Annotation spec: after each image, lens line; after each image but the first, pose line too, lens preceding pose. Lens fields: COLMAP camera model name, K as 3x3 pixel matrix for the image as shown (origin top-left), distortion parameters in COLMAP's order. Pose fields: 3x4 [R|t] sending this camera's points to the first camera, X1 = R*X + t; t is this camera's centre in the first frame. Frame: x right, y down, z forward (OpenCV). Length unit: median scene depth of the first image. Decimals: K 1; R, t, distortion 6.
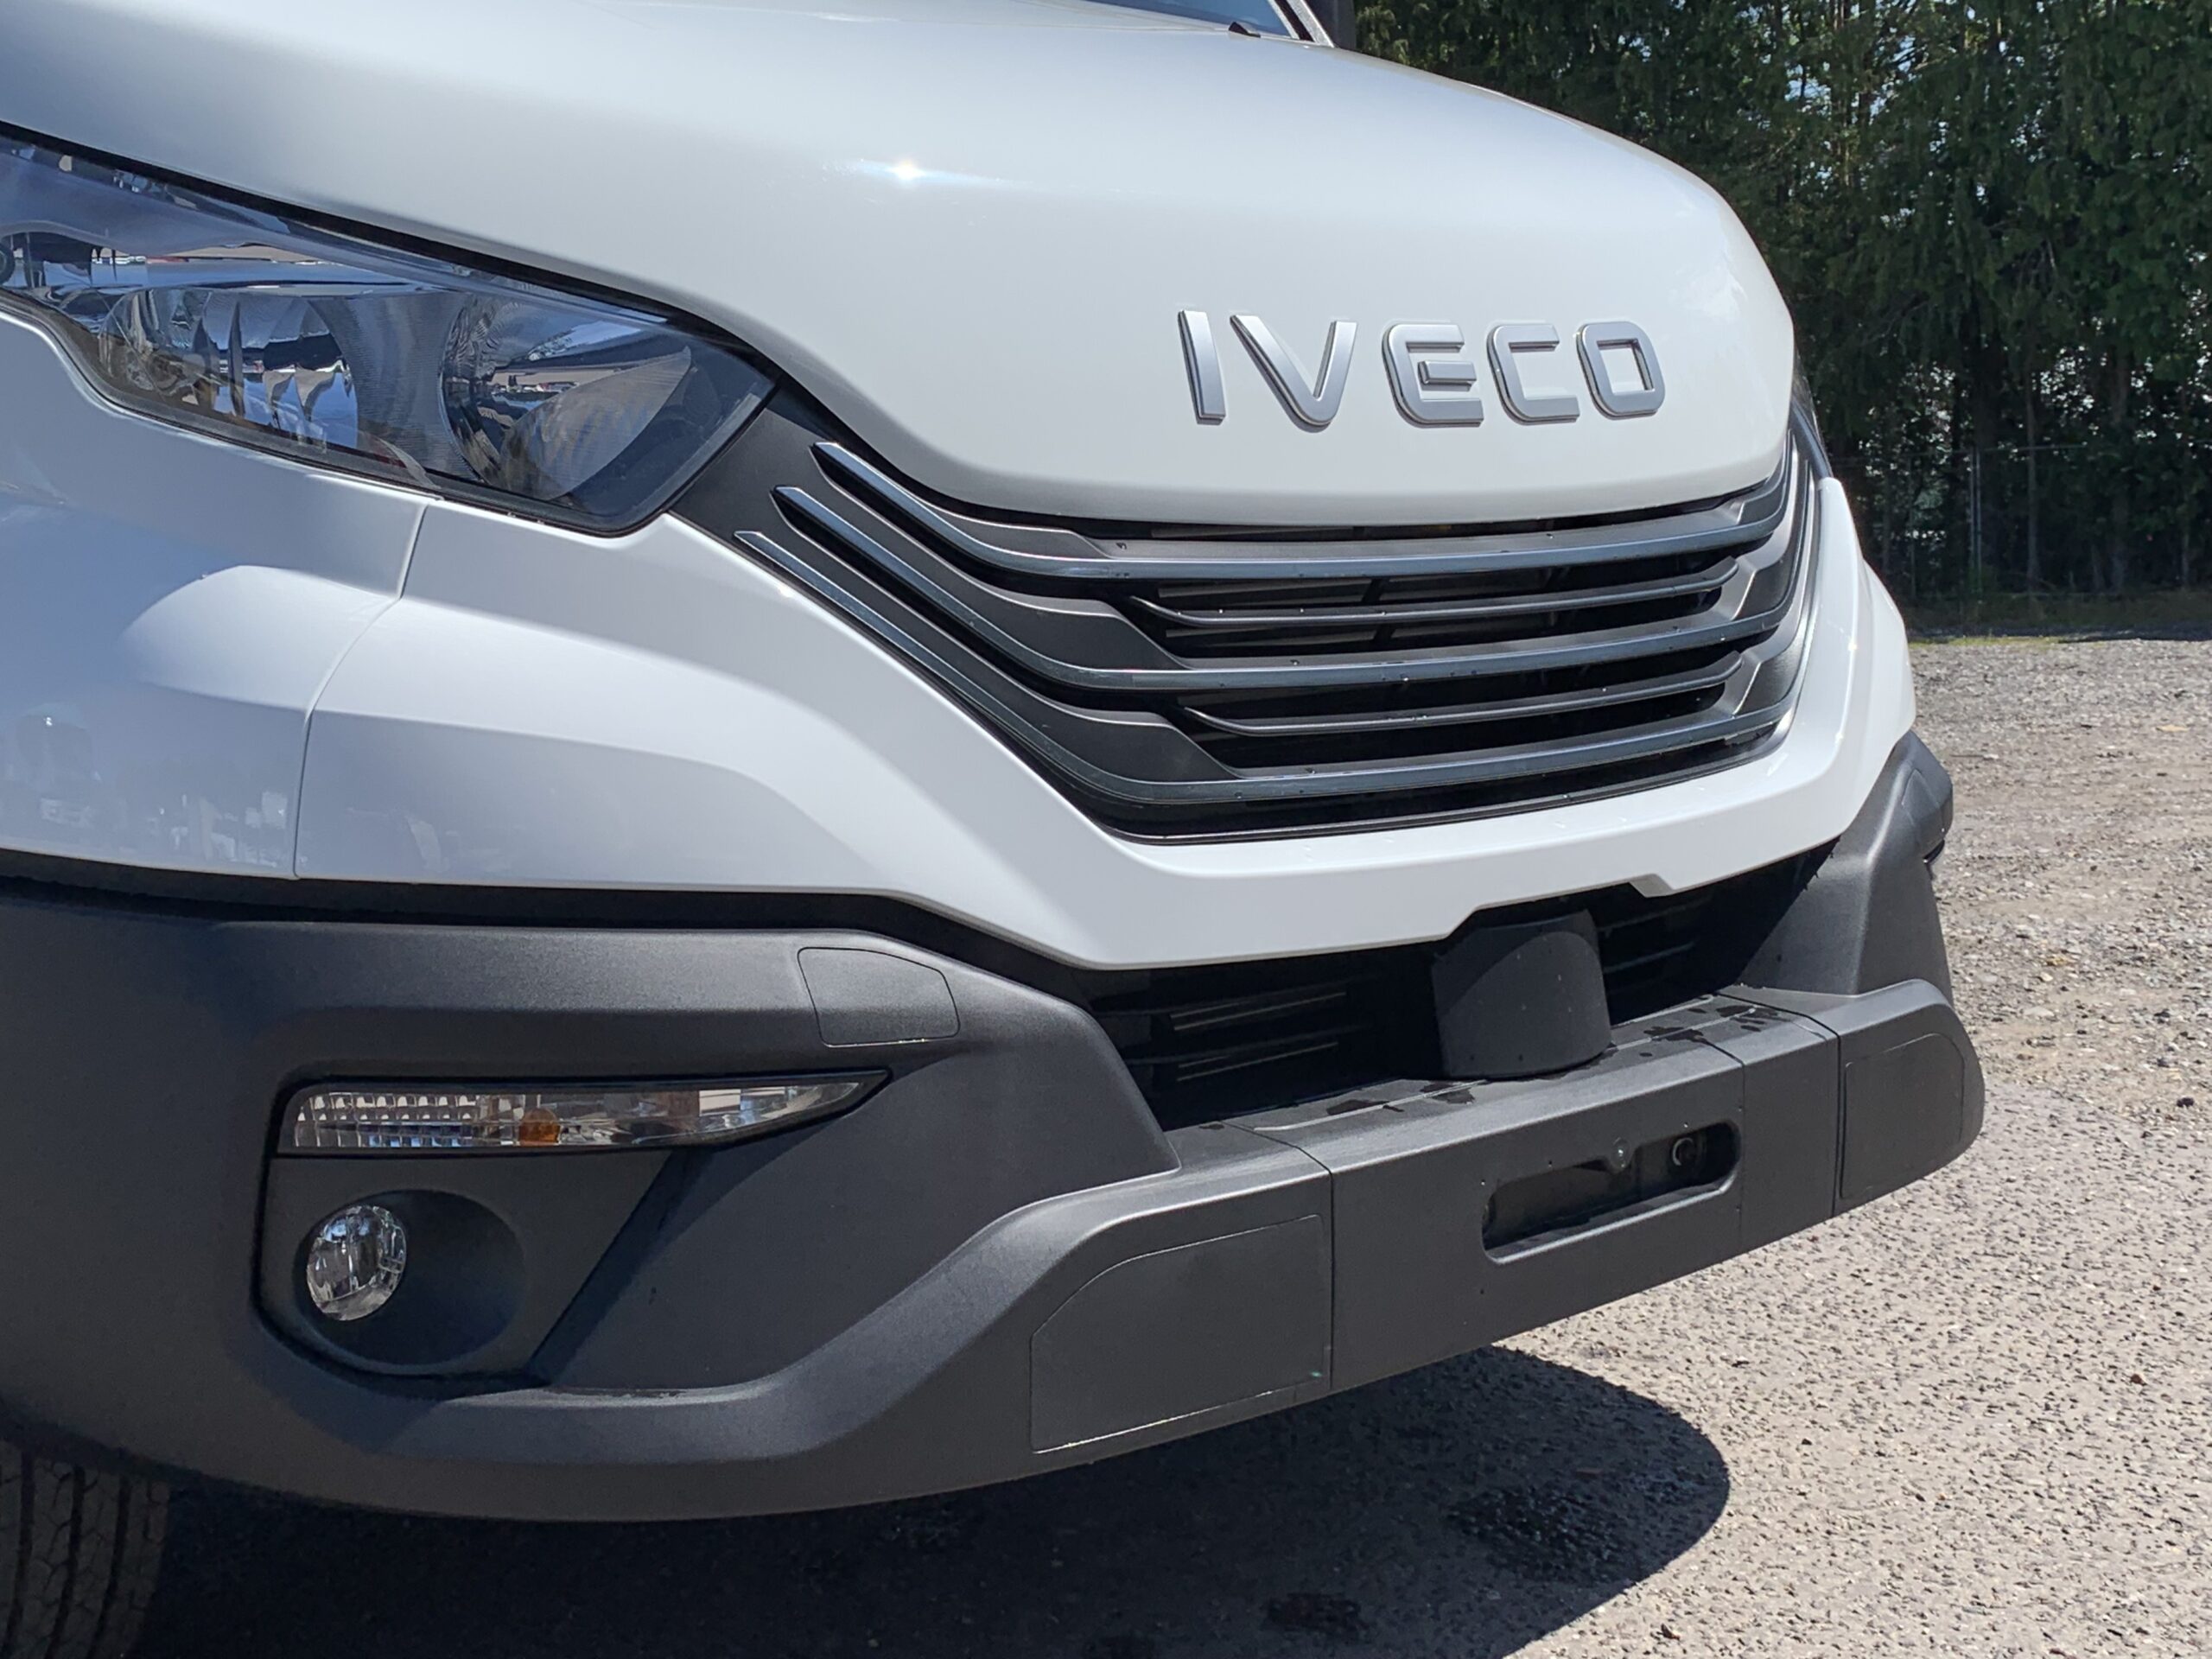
lens RADIAL K [[2991.7, 0, 1097.3], [0, 2991.7, 821.0], [0, 0, 1]] dist [0.139364, 0.000000]
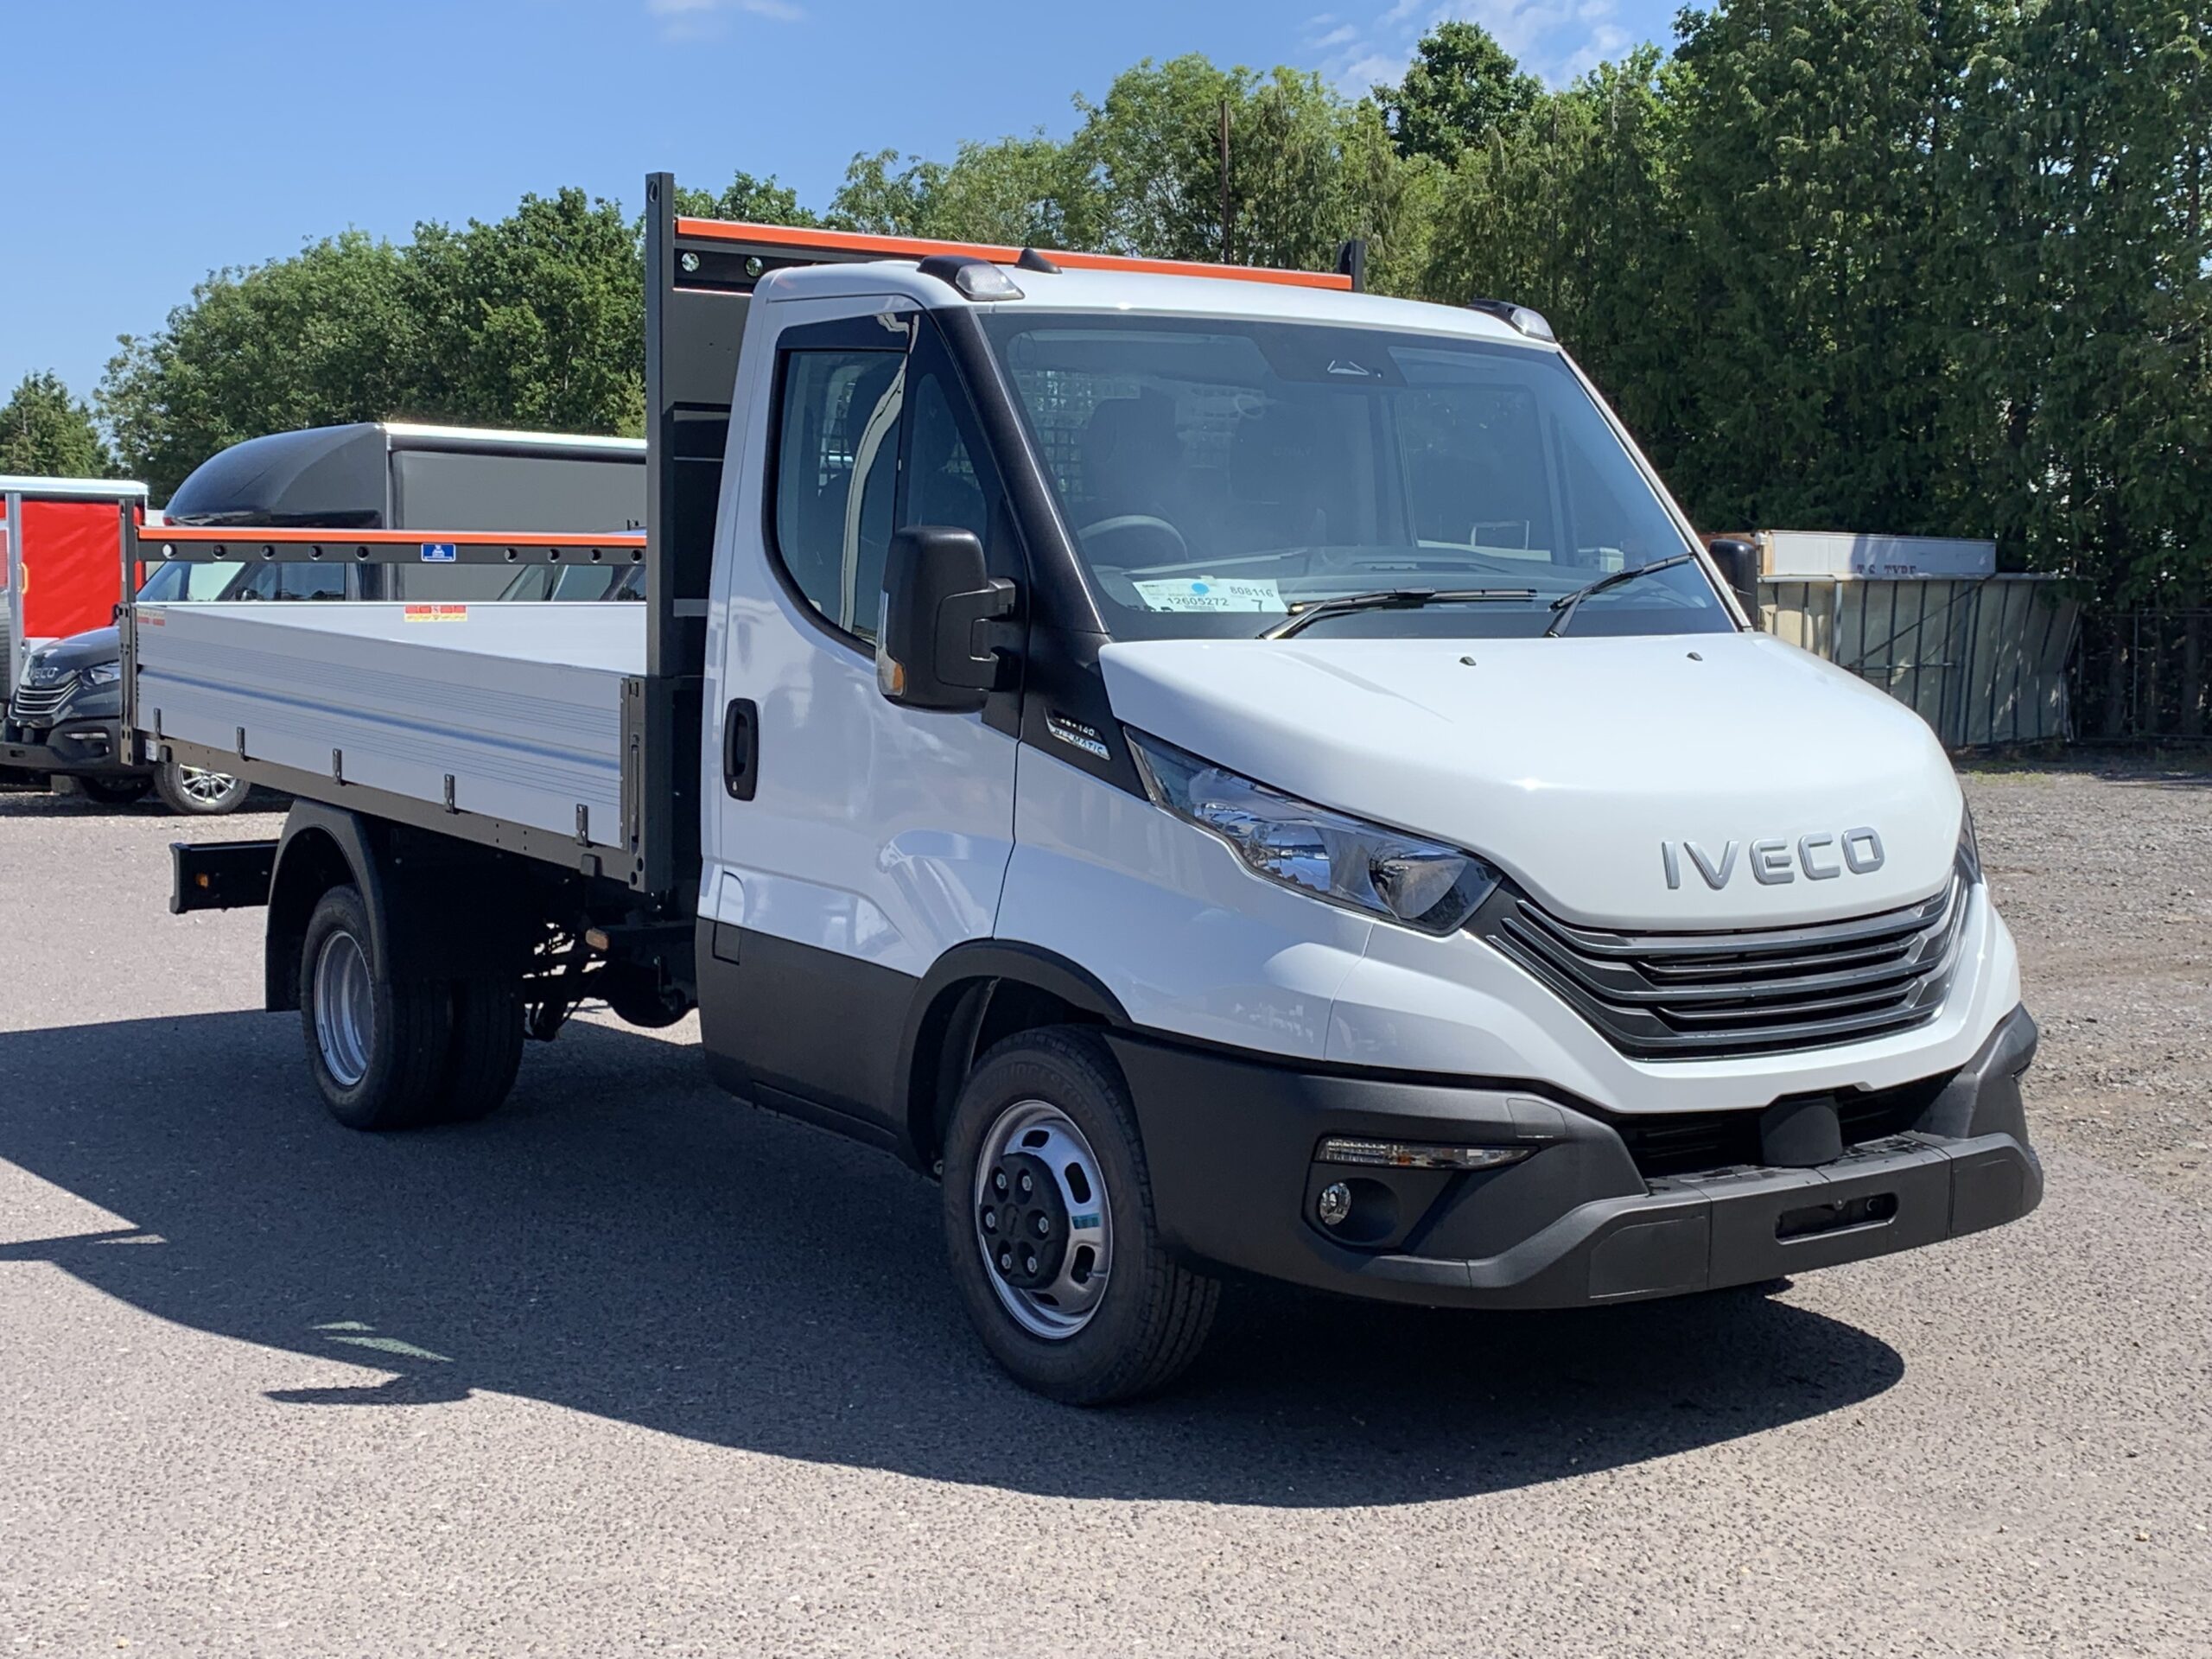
lens RADIAL K [[2891.0, 0, 992.5], [0, 2891.0, 756.5], [0, 0, 1]] dist [0.042694, 0.000000]
pose [[0.983094, 0.048895, -0.176452, -0.086510], [-0.055146, 0.998006, -0.030698, -0.122762], [0.174599, 0.039909, 0.983830, -1.272256]]
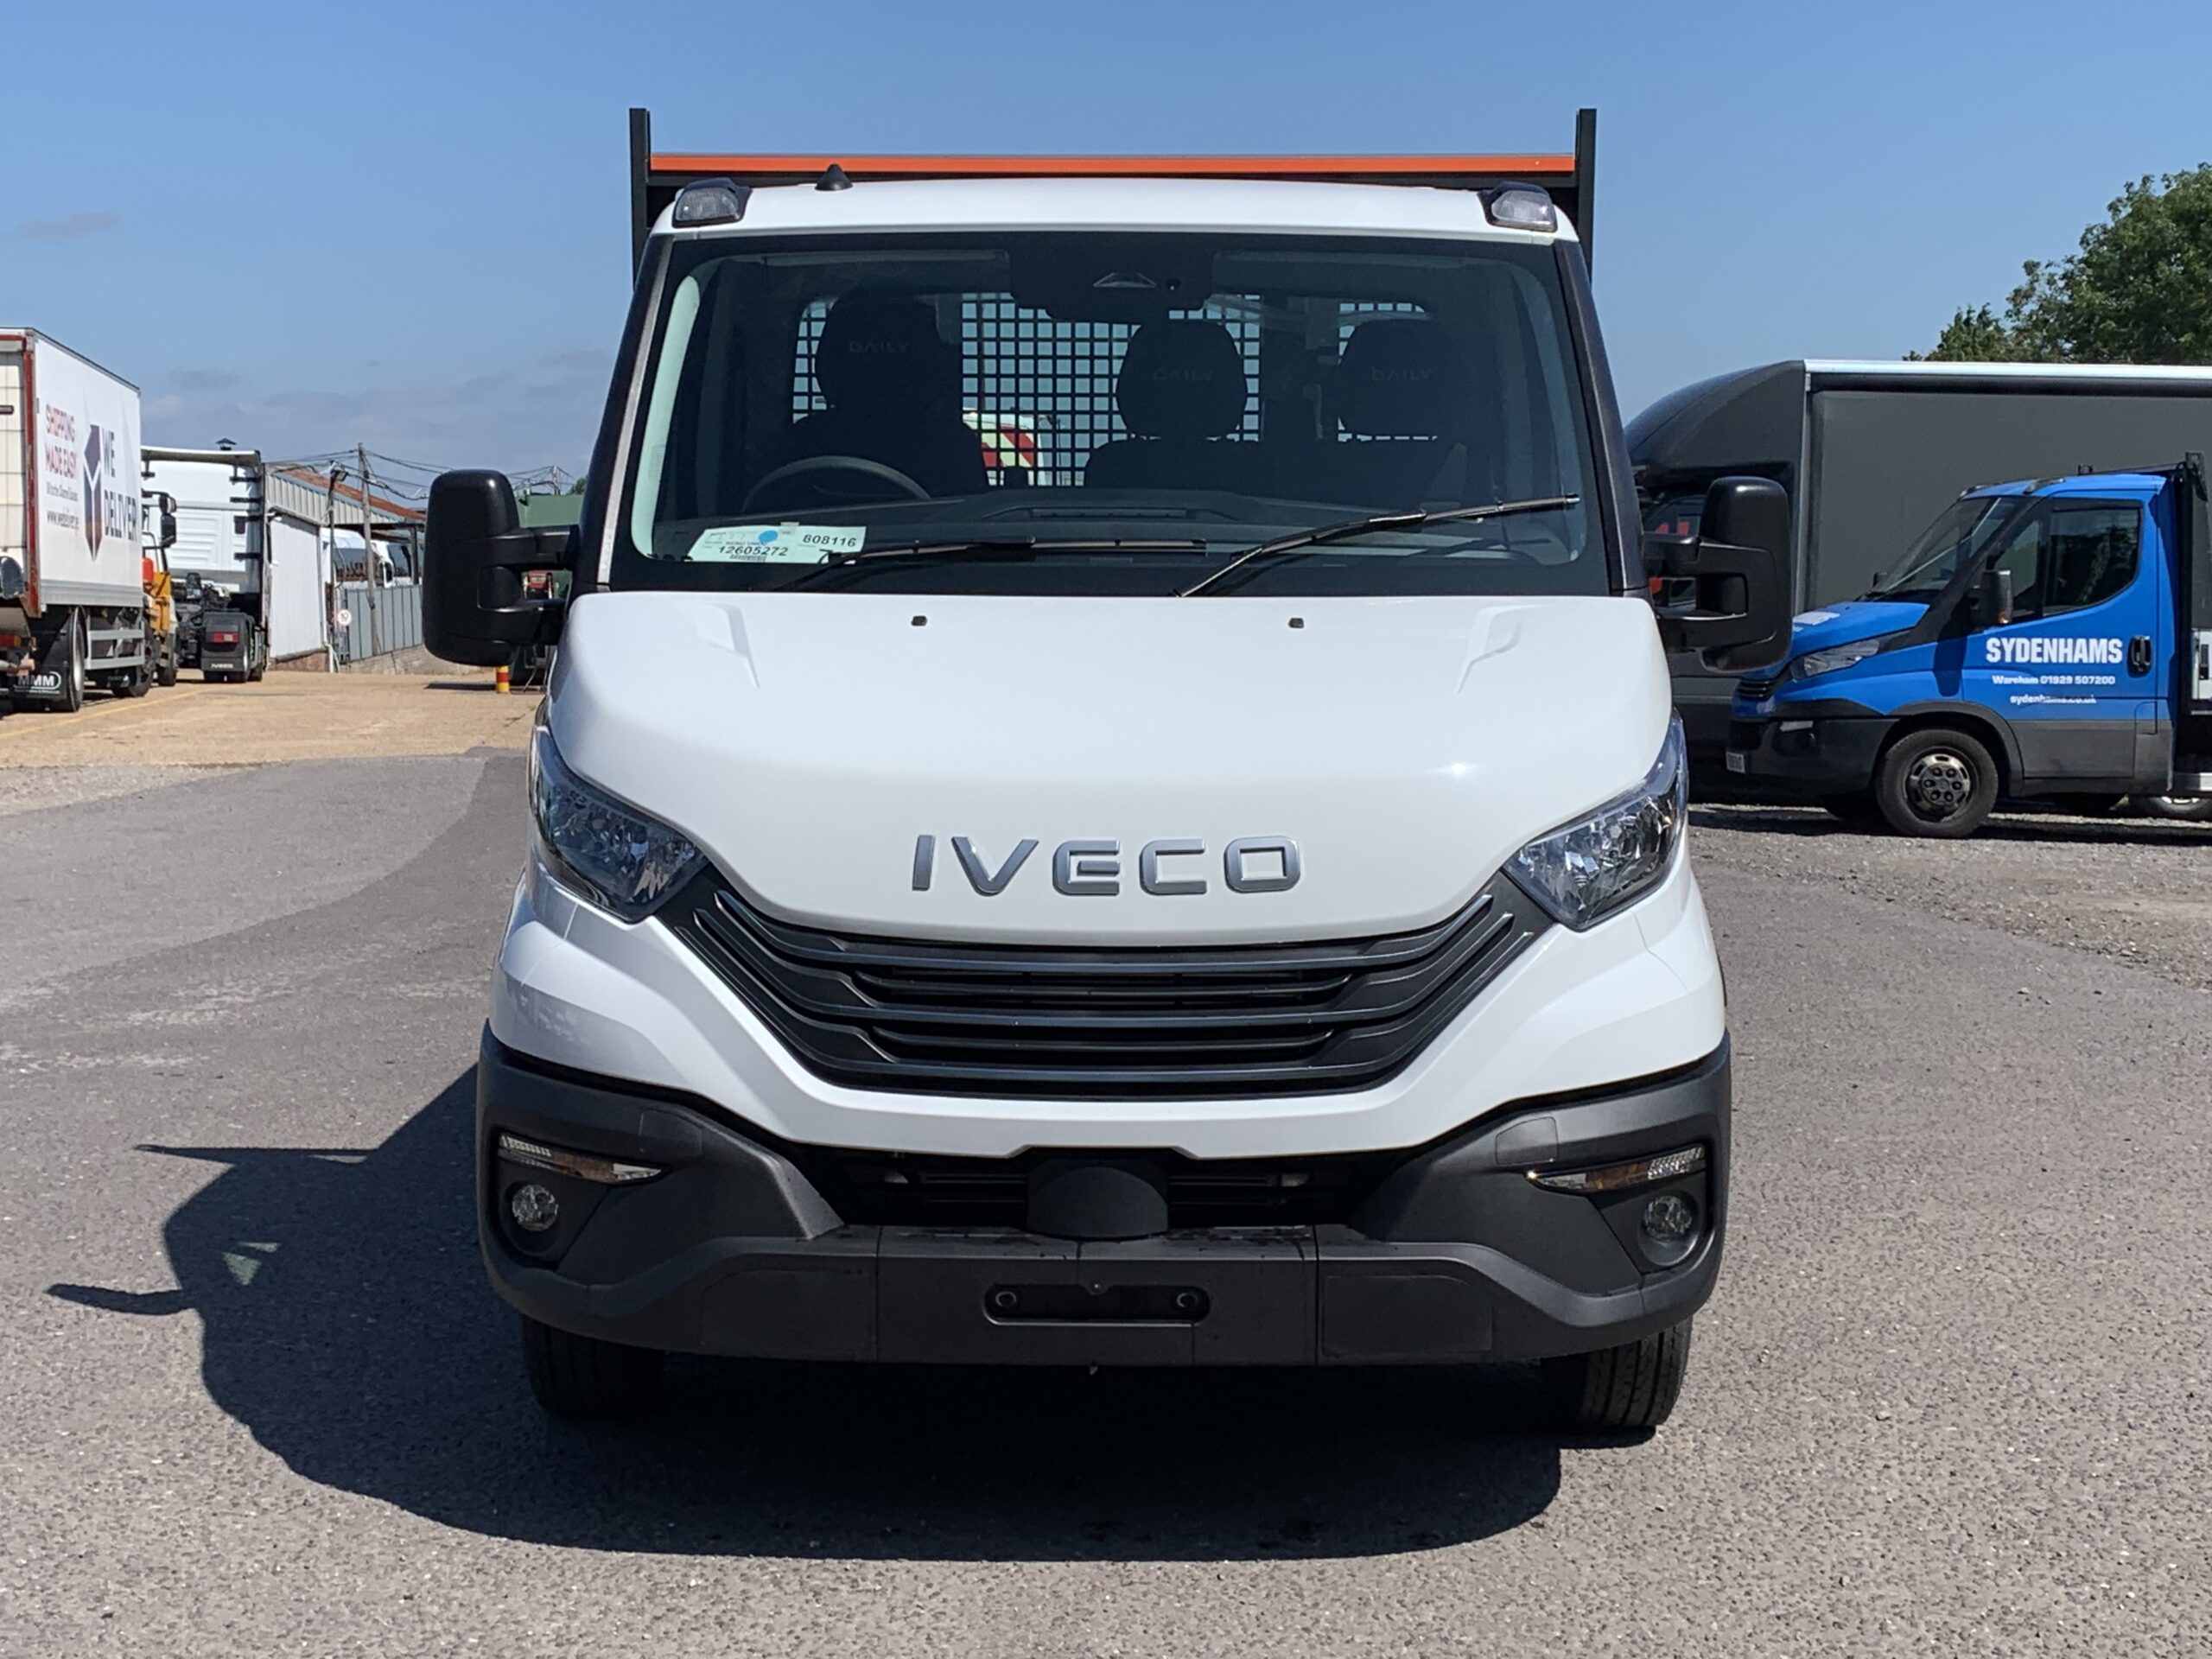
lens RADIAL K [[3339.4, 0, 1106.5], [0, 3339.4, 839.8], [0, 0, 1]] dist [0.061570, 0.000000]
pose [[0.696885, 0.105248, -0.709418, 1.567228], [-0.103205, 0.993595, 0.046026, -0.255680], [0.709718, 0.041140, 0.703283, -0.466466]]
